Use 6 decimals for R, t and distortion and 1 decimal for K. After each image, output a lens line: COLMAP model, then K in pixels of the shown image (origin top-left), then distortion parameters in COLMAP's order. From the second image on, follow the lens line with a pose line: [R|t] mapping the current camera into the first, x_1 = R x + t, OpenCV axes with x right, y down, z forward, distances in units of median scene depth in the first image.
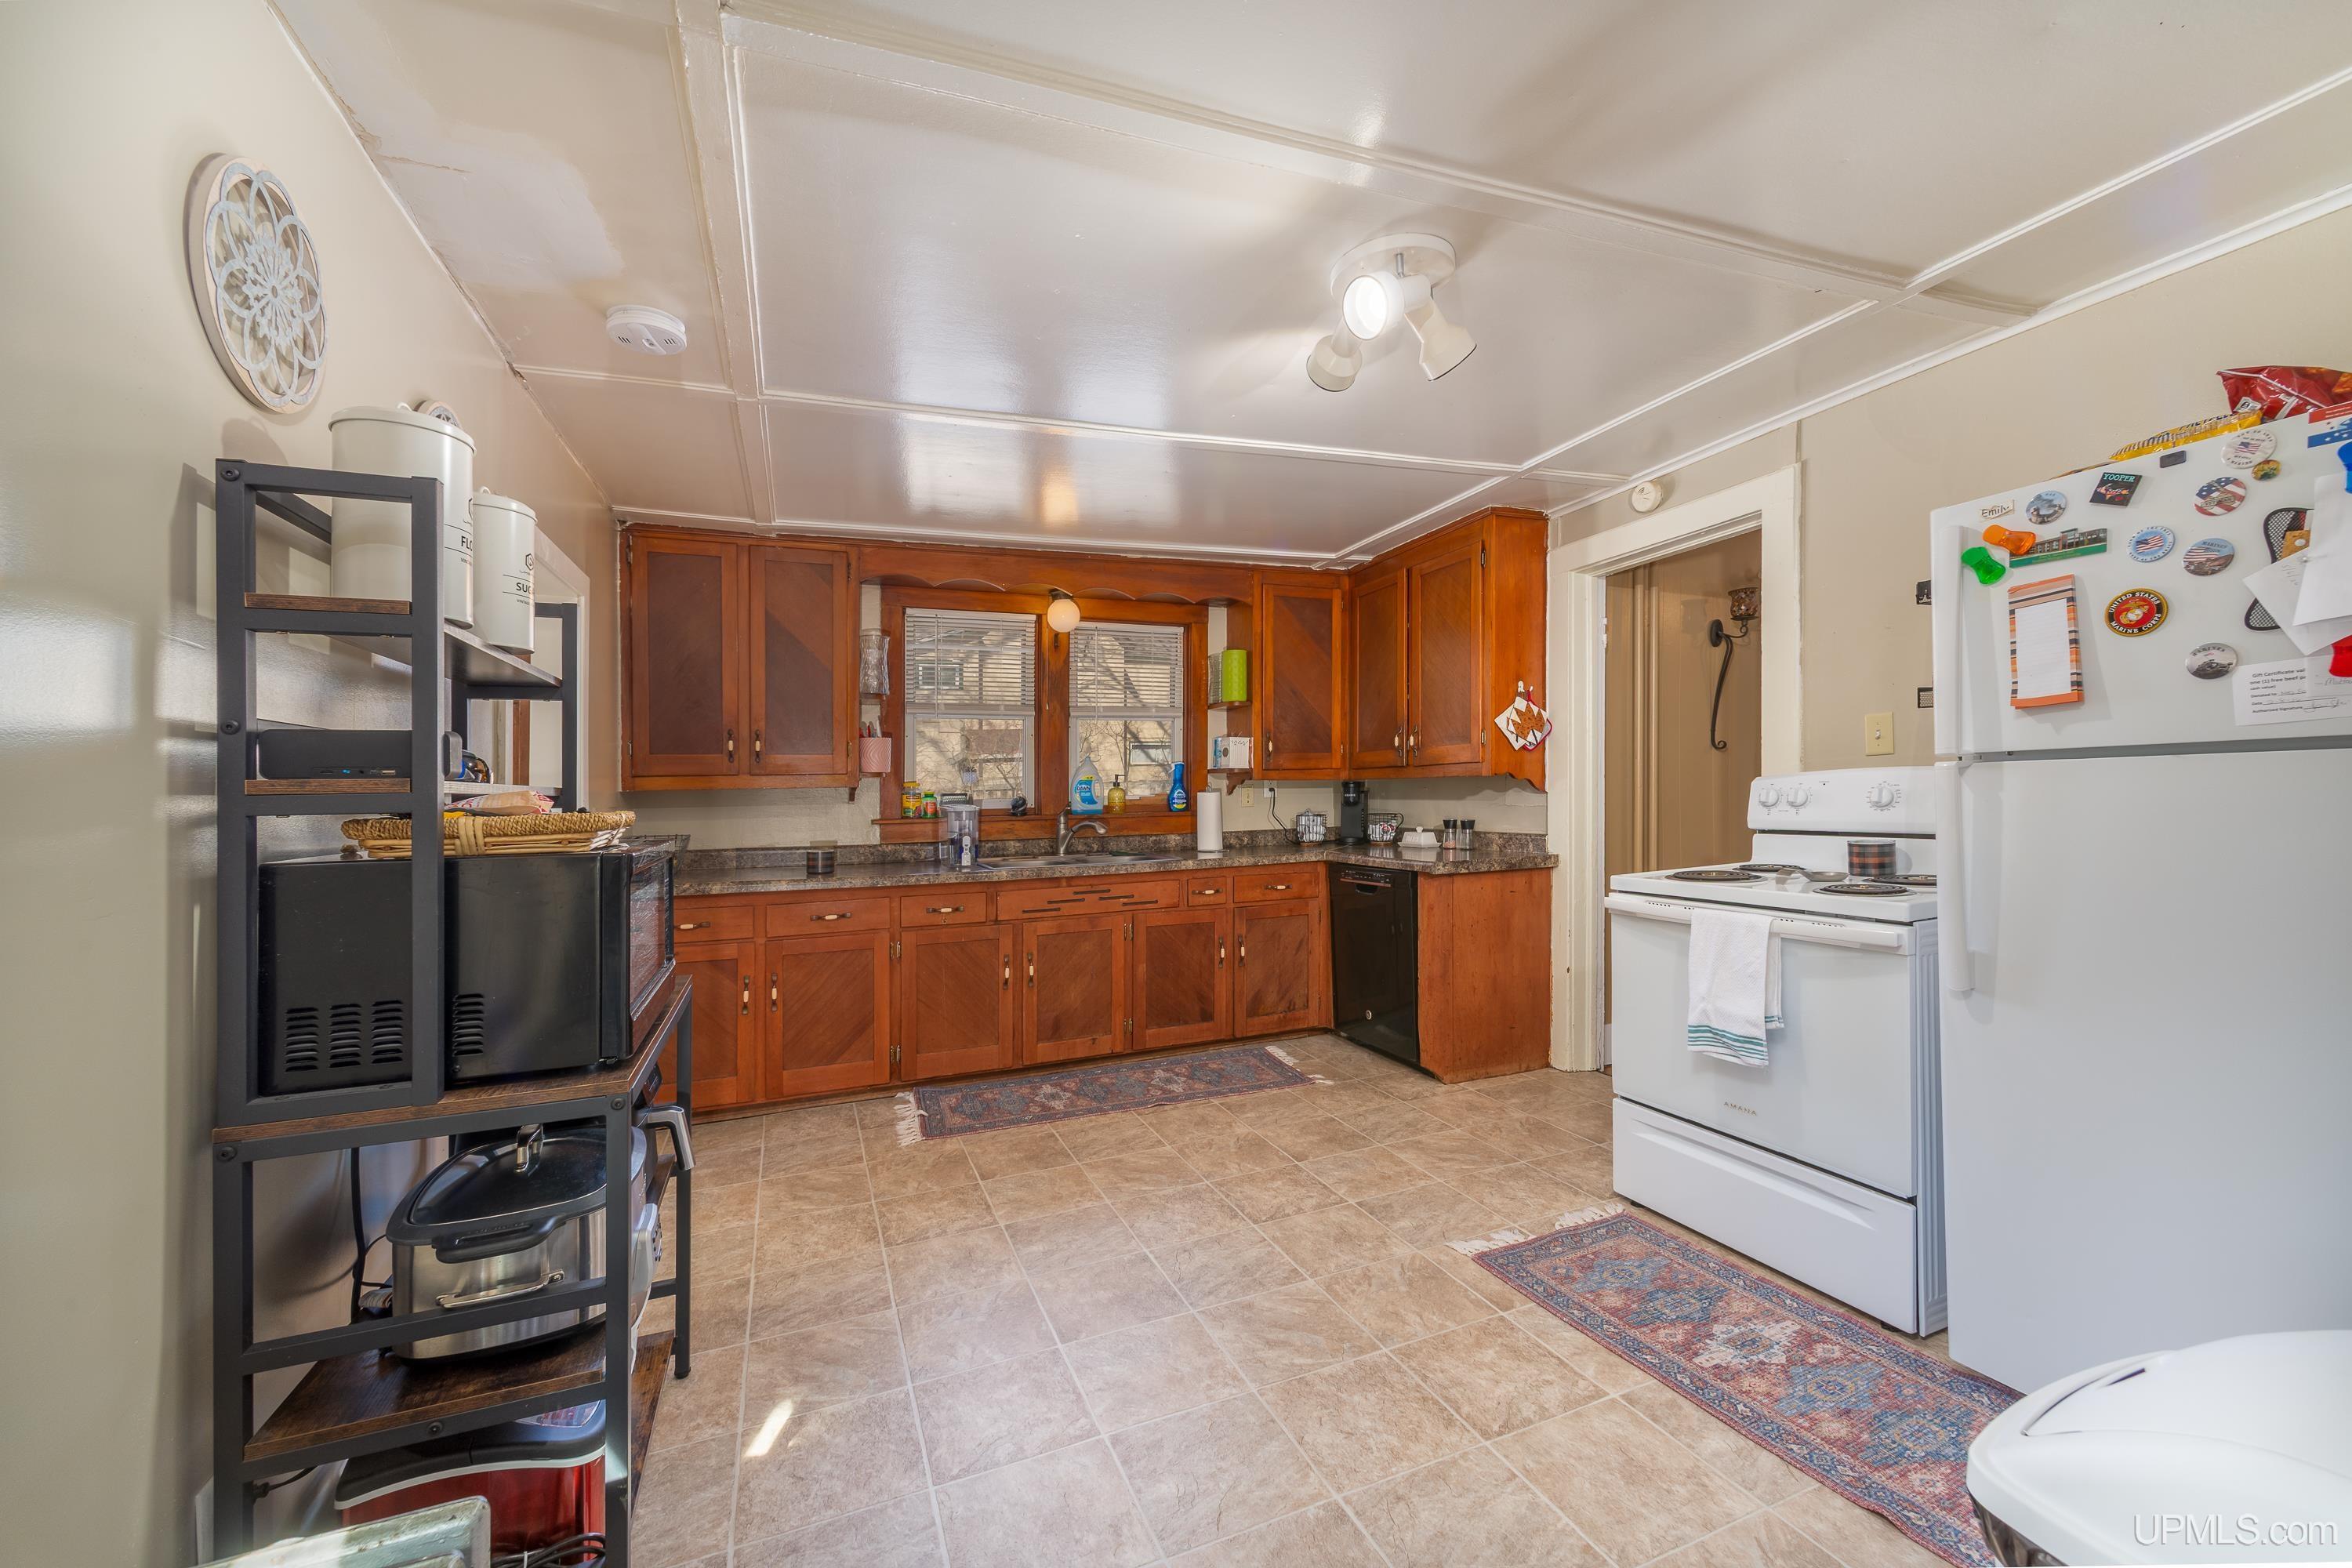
lens RADIAL K [[944.6, 0, 1177.6], [0, 944.6, 782.1], [0, 0, 1]] dist [0.003371, 0.000368]
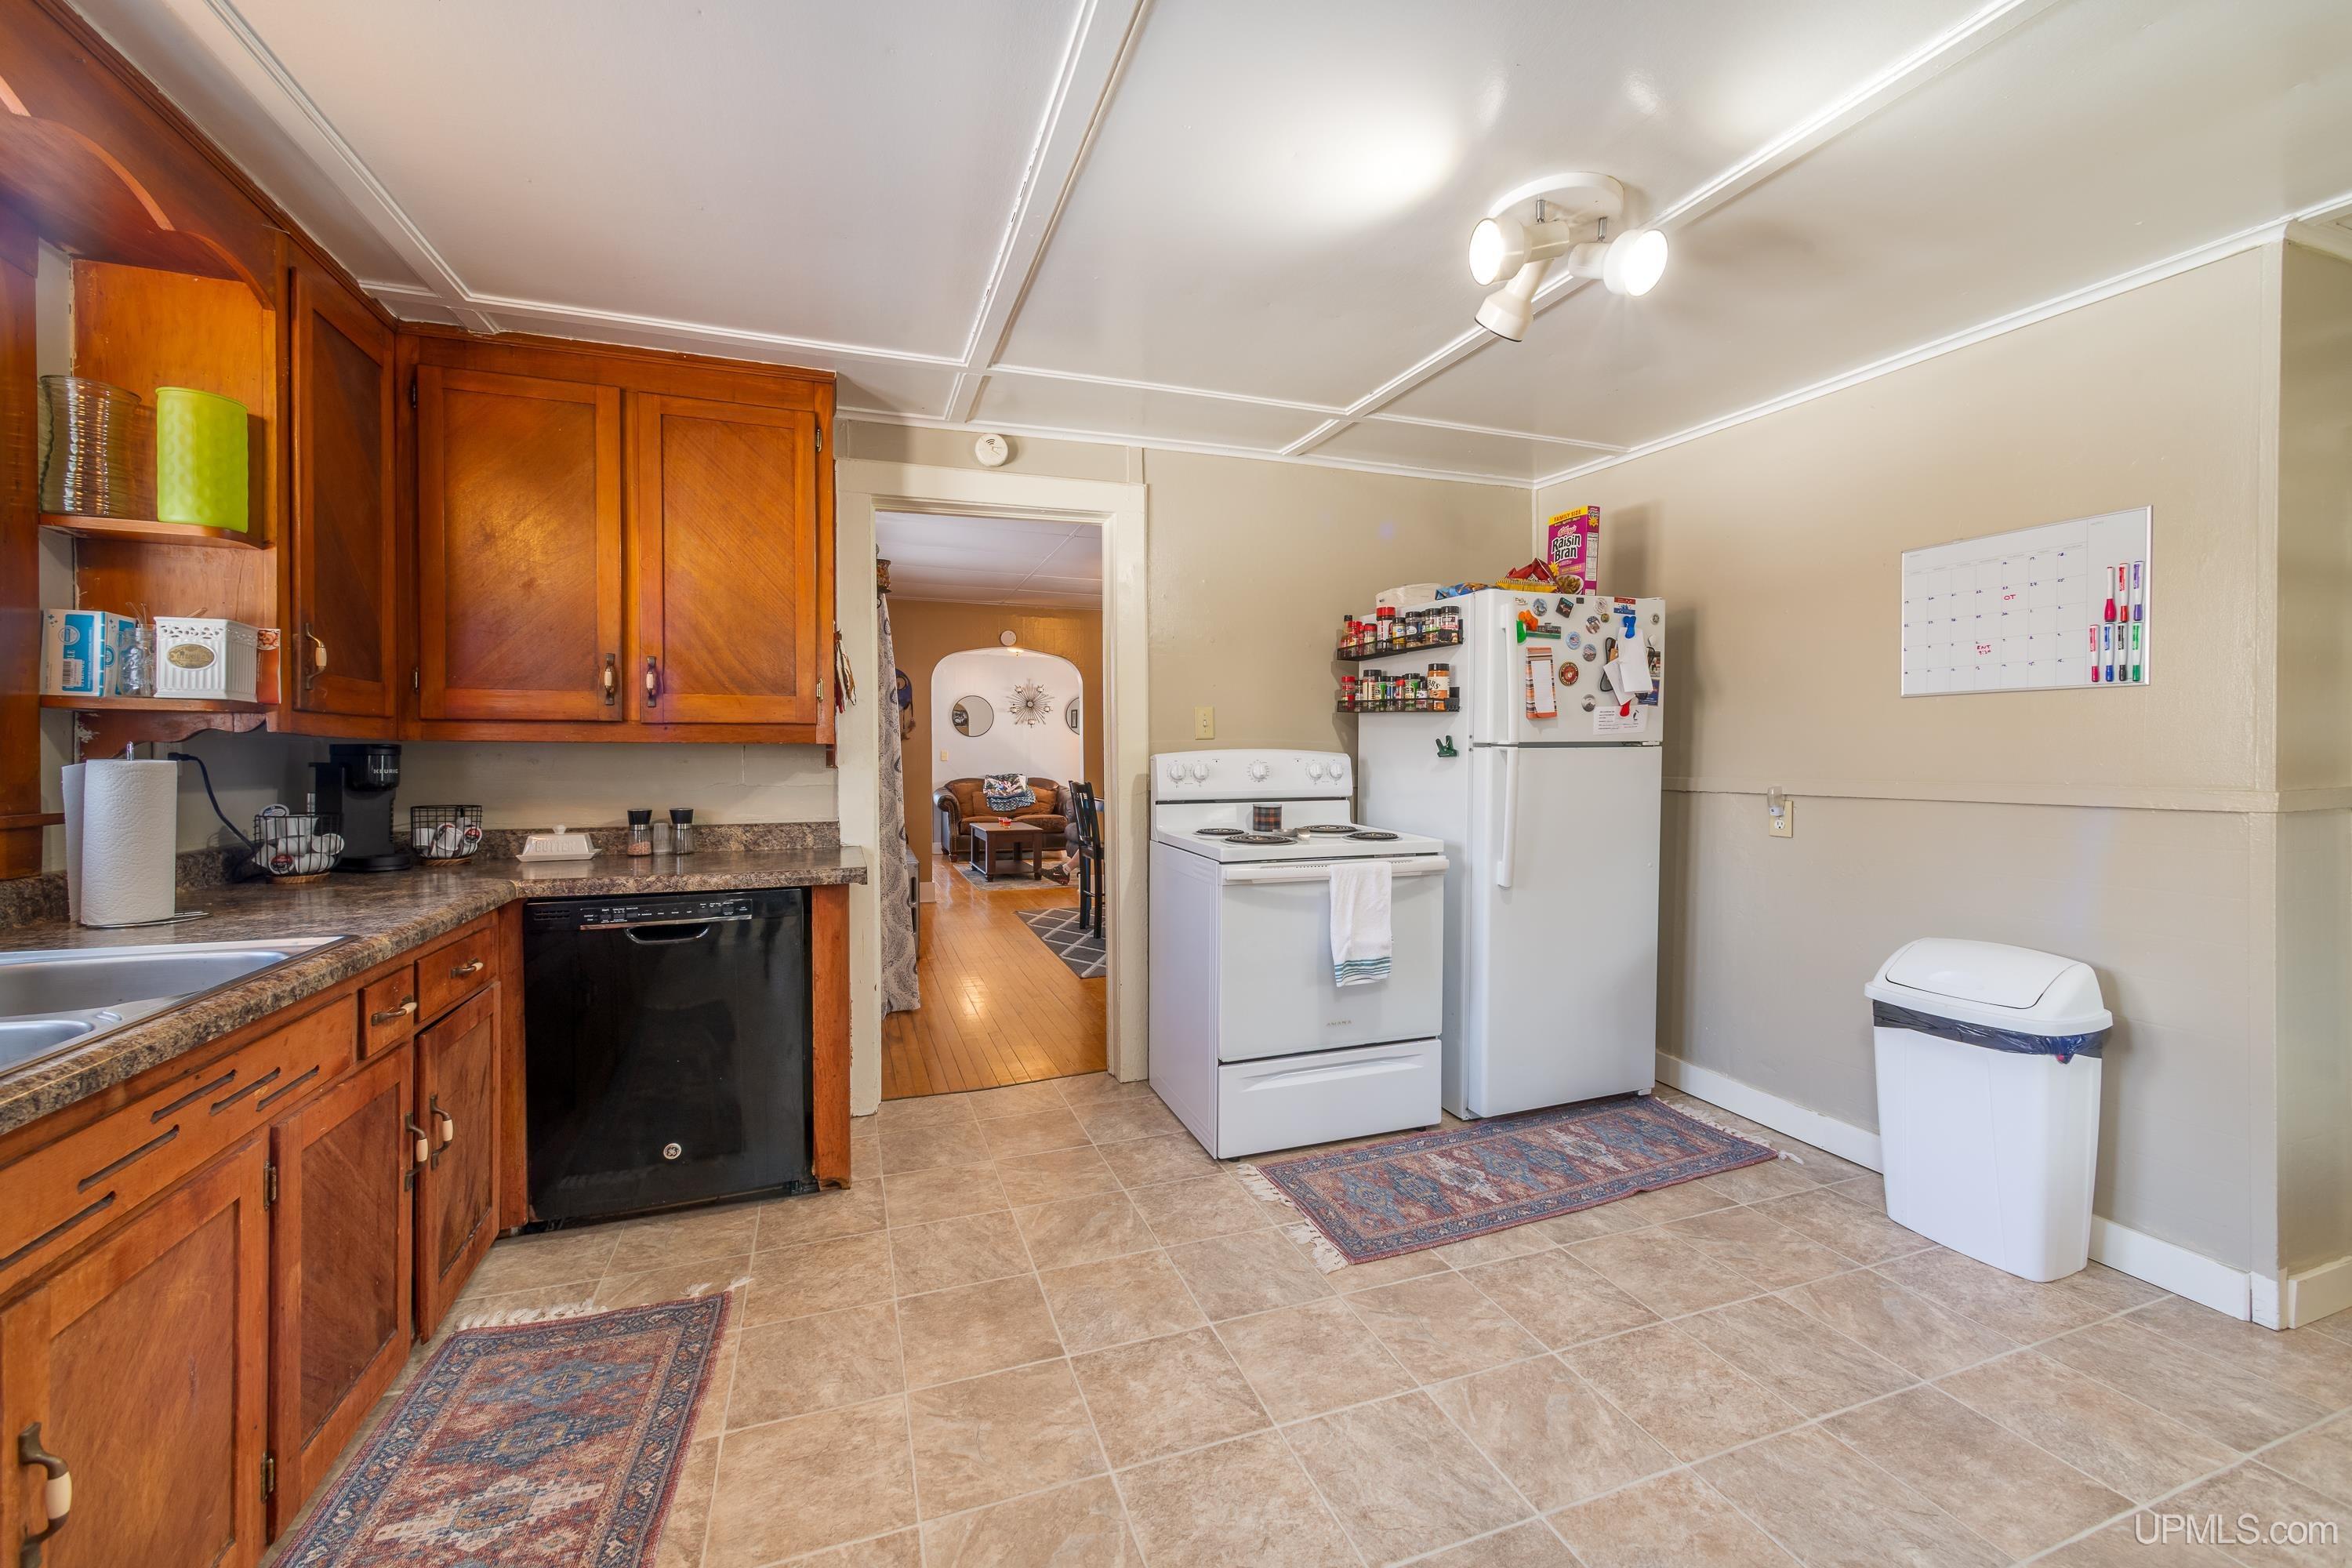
lens RADIAL K [[944.6, 0, 1181.0], [0, 944.6, 775.4], [0, 0, 1]] dist [0.003371, 0.000368]
pose [[0.022131, 0.003281, 0.999750, -0.605706], [-0.008907, 0.999956, -0.003085, 0.027349], [-0.999715, -0.008837, 0.022160, 1.121701]]
